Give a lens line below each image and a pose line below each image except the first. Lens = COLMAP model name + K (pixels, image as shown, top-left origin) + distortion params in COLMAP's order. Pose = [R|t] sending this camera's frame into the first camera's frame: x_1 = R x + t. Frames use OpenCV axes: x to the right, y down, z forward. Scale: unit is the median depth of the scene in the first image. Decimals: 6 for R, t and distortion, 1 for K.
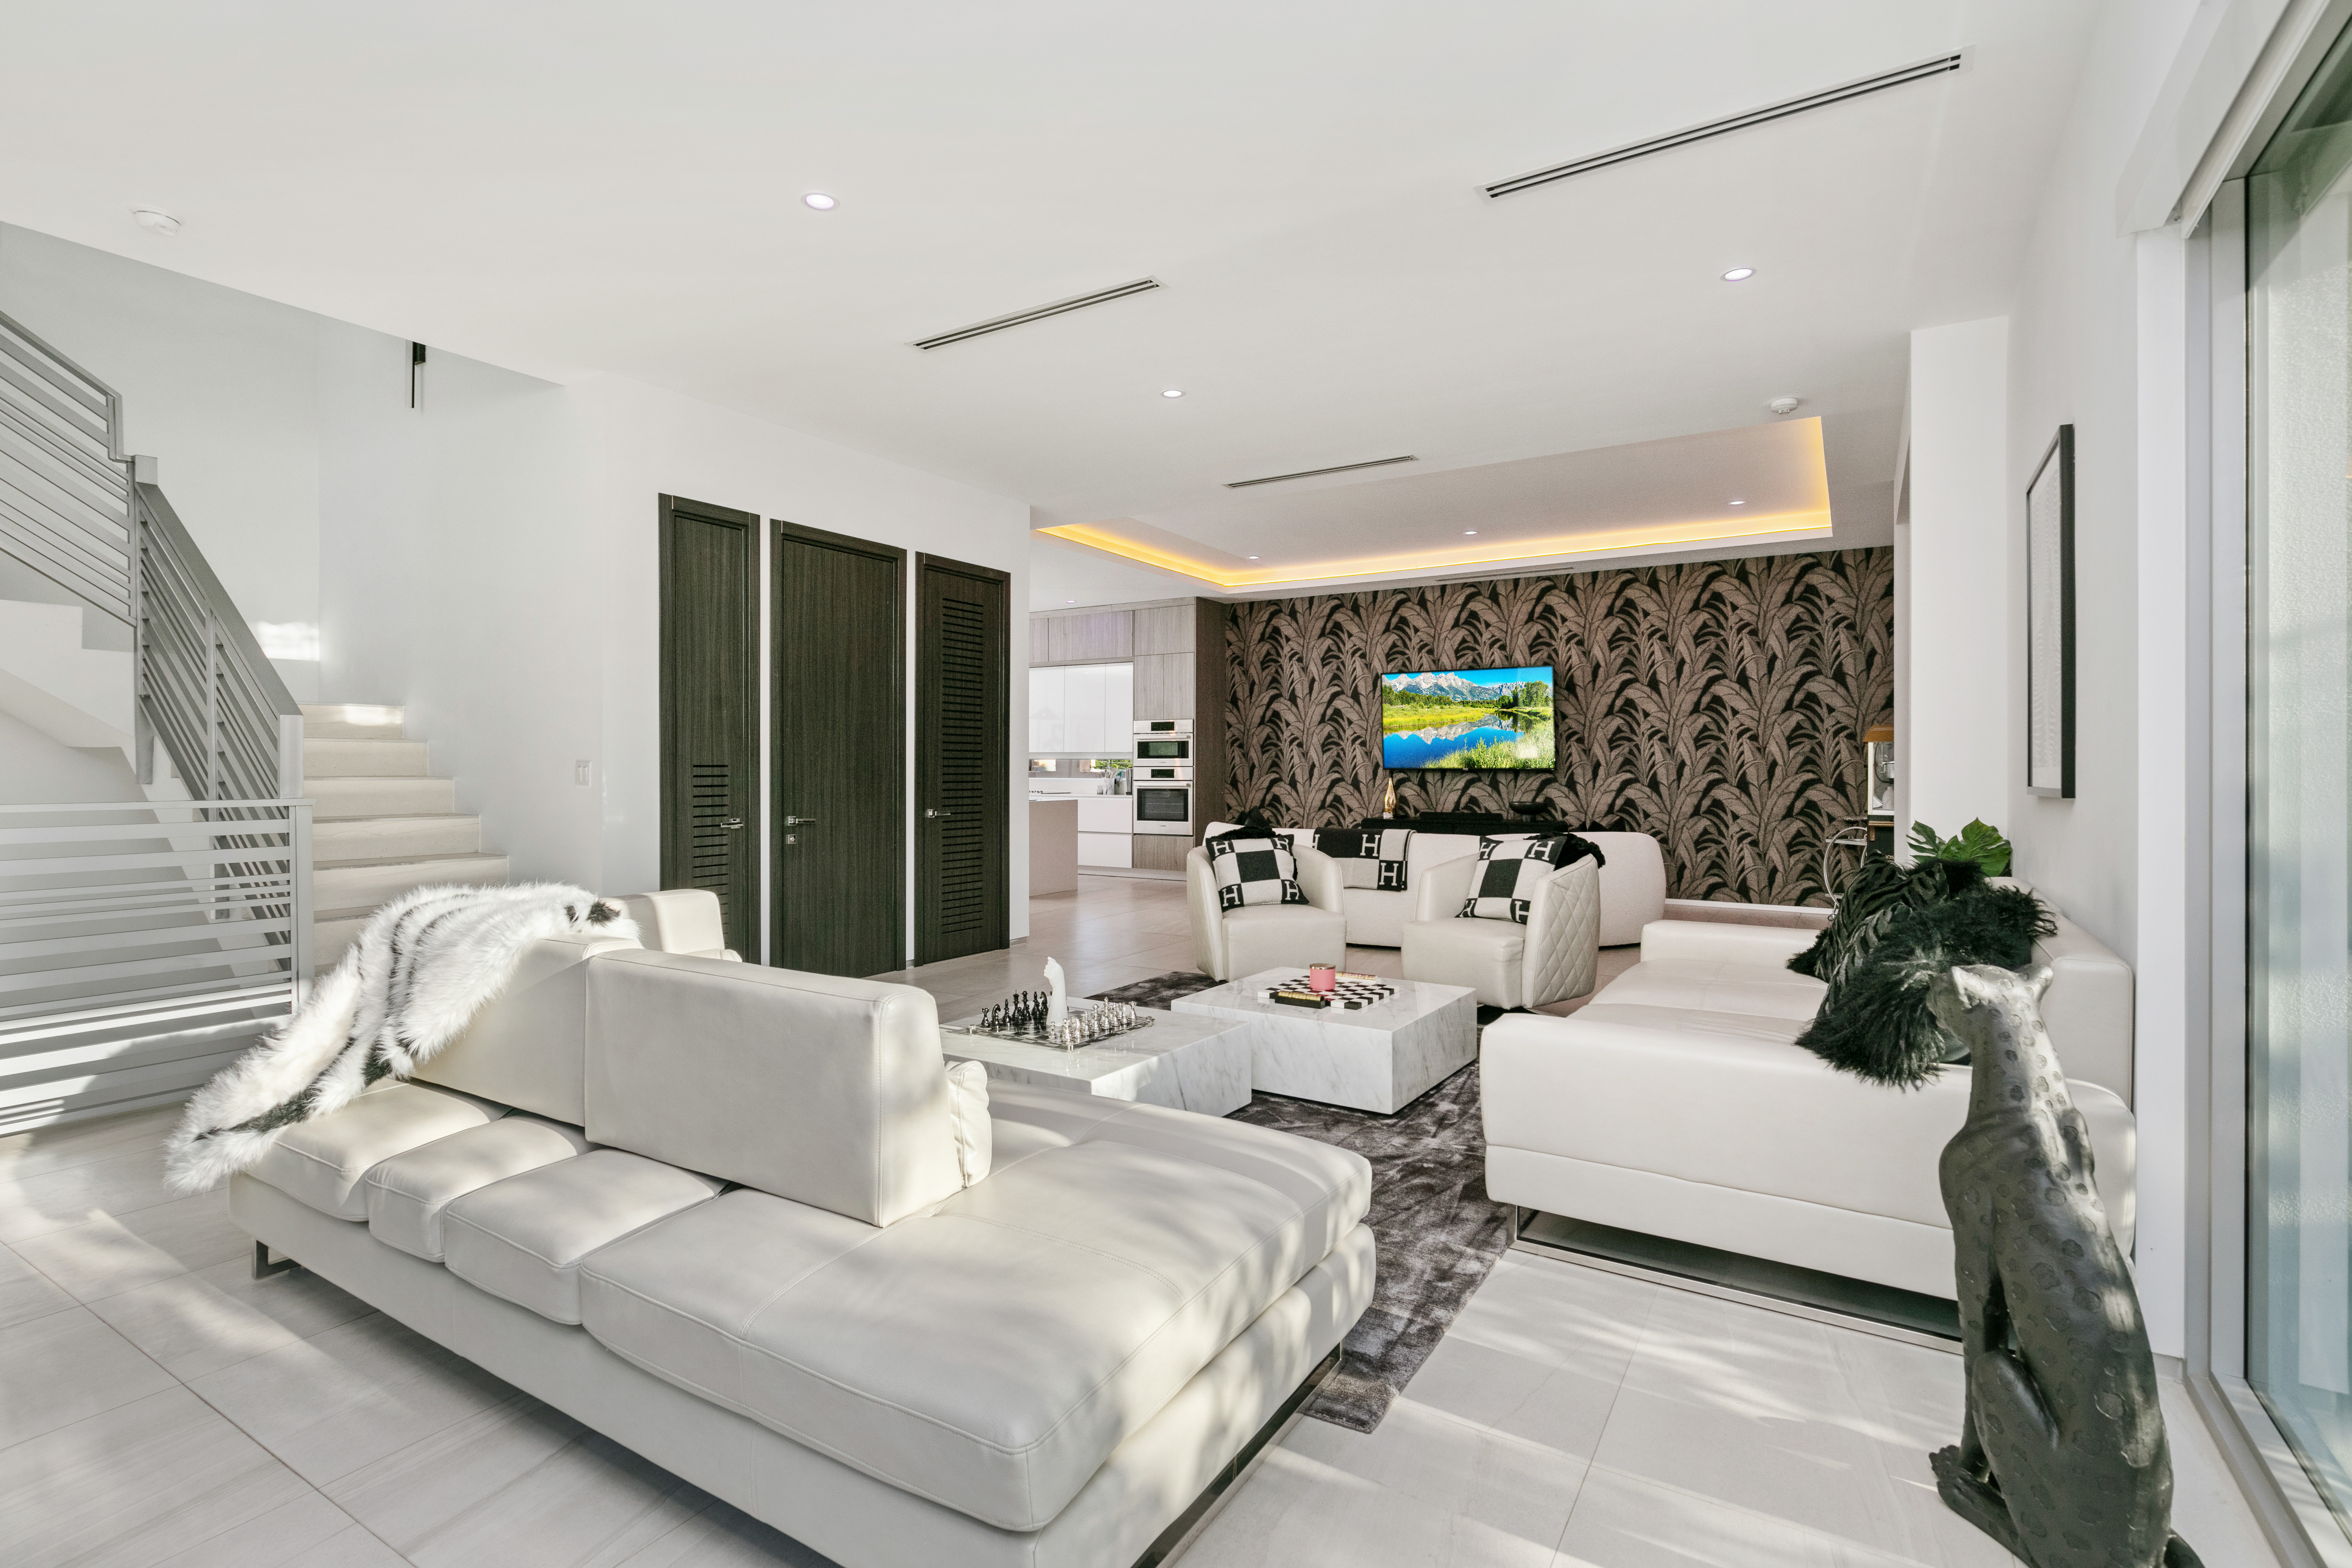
lens RADIAL K [[1107.7, 0, 1191.6], [0, 1107.7, 772.1], [0, 0, 1]] dist [0.000793, 0.000252]
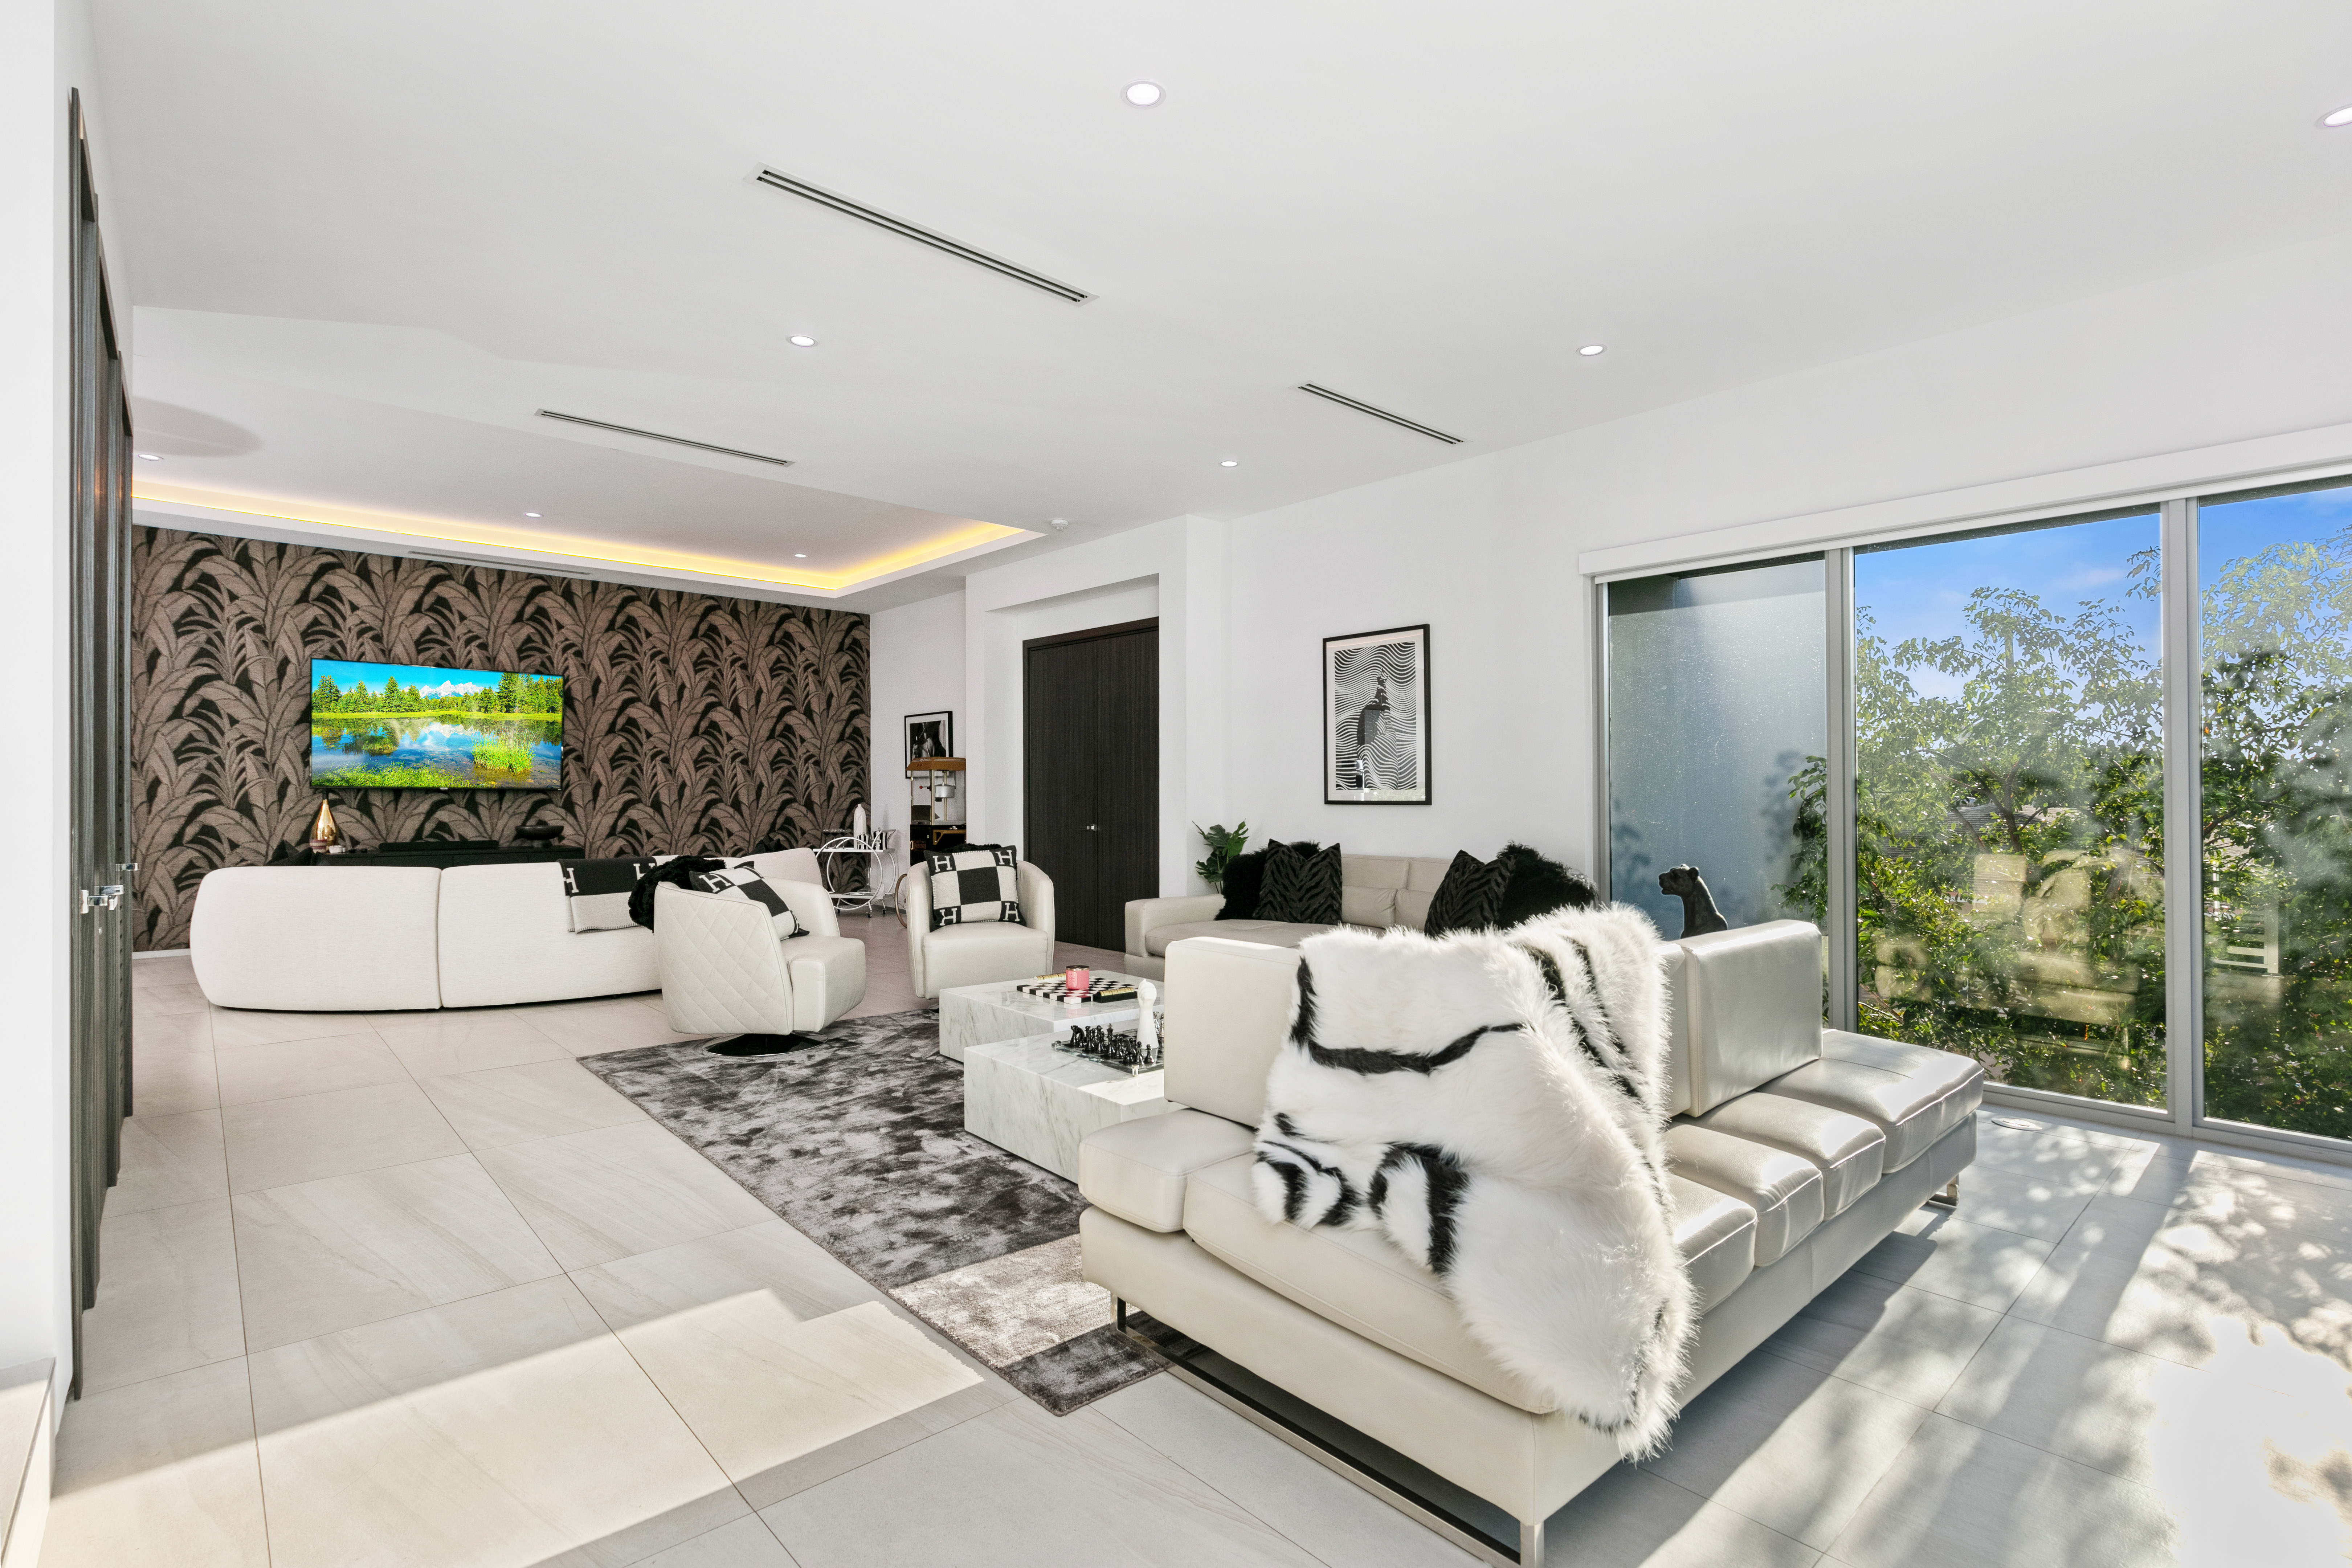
lens RADIAL K [[1107.7, 0, 1186.7], [0, 1107.7, 790.1], [0, 0, 1]] dist [0.000793, 0.000252]
pose [[0.282405, 0.003830, 0.959288, -0.386316], [-0.001768, 0.999992, -0.003472, 0.000418], [-0.959294, -0.000716, 0.282410, 0.236418]]
